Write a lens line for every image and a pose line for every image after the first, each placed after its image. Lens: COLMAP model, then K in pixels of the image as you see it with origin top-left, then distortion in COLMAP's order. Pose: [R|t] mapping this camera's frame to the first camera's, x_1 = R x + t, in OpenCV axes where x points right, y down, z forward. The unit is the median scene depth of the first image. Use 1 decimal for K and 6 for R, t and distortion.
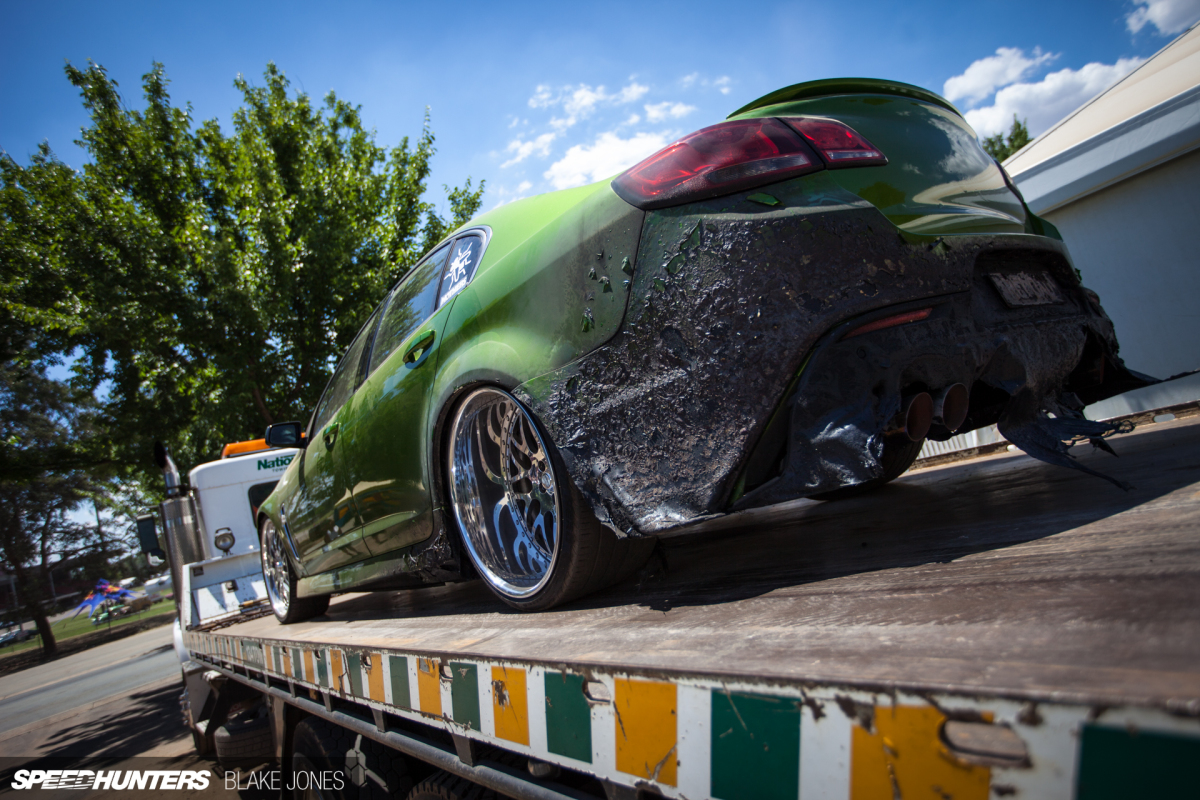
lens RADIAL K [[796.5, 0, 600.0], [0, 796.5, 400.0], [0, 0, 1]] dist [0.000073, 0.000018]
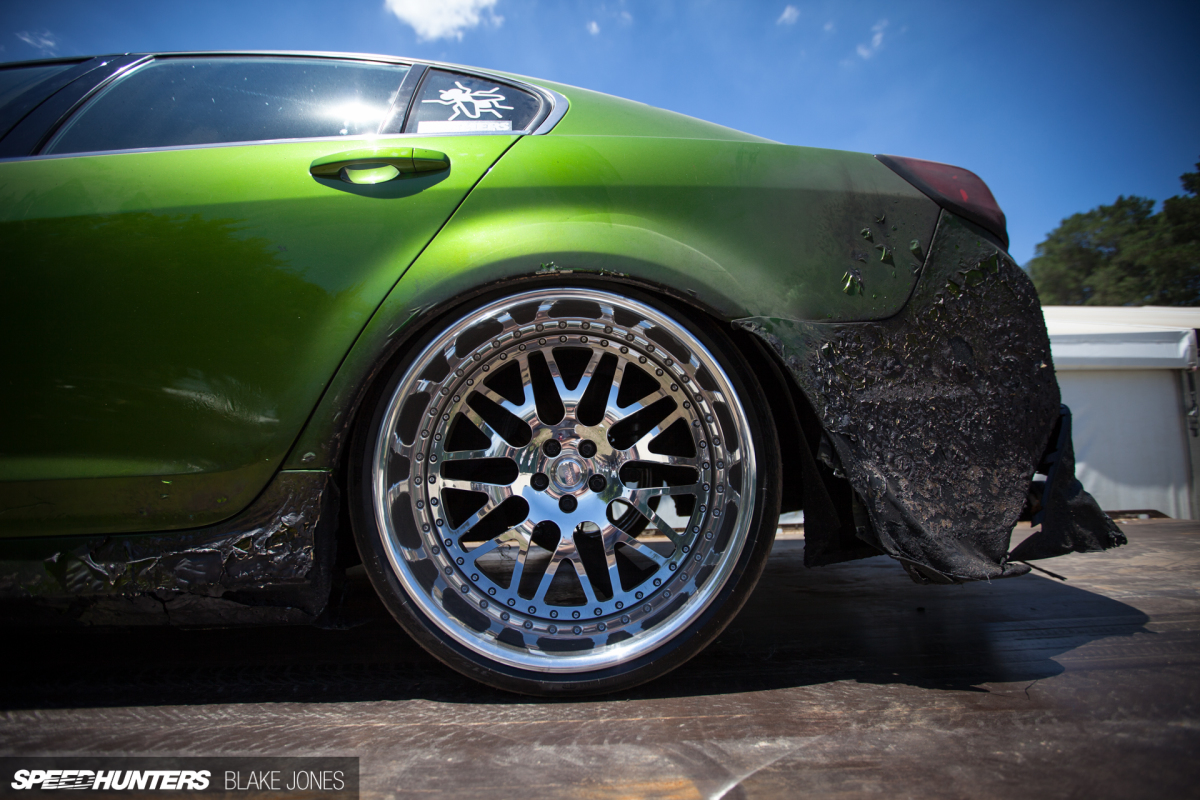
lens RADIAL K [[564.4, 0, 625.7], [0, 564.4, 398.6], [0, 0, 1]] dist [-0.063241, 0.000111]
pose [[0.533225, 0.344563, 0.772624, -0.541607], [-0.218300, 0.938407, -0.267838, 0.208327], [-0.817323, -0.025846, 0.575600, 0.937305]]
